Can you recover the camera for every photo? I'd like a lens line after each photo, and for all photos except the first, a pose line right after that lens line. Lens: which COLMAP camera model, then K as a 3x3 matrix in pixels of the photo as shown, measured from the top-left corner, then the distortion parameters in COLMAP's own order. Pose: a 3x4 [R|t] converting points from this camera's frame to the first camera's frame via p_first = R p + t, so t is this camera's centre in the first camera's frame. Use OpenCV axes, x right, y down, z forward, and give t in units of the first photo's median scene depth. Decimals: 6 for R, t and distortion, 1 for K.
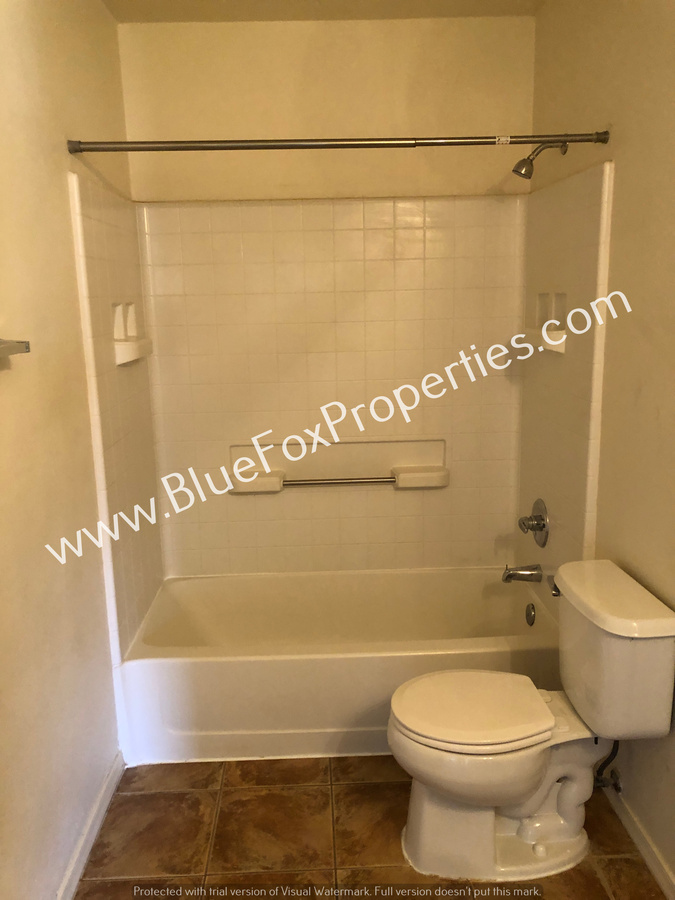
lens RADIAL K [[740.1, 0, 337.2], [0, 740.1, 444.8], [0, 0, 1]] dist [0.001389, 0.001678]
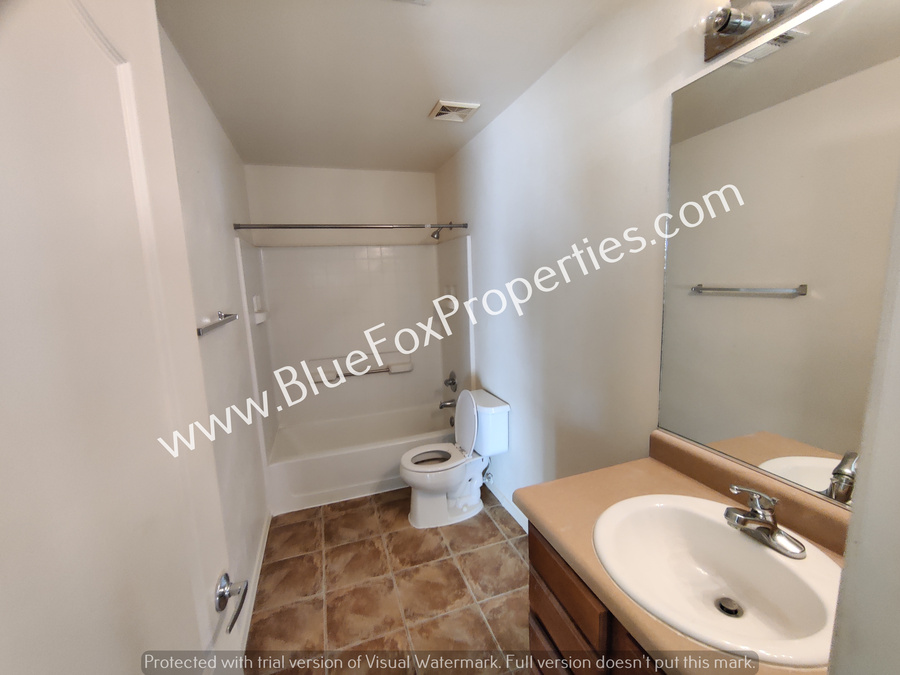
lens RADIAL K [[387.5, 0, 449.5], [0, 387.5, 336.7], [0, 0, 1]] dist [-0.000591, -0.000312]
pose [[0.958498, -0.060439, 0.278620, -0.085135], [0.077766, 0.995638, -0.051551, 0.029331], [-0.274289, 0.071079, 0.959017, -0.226208]]
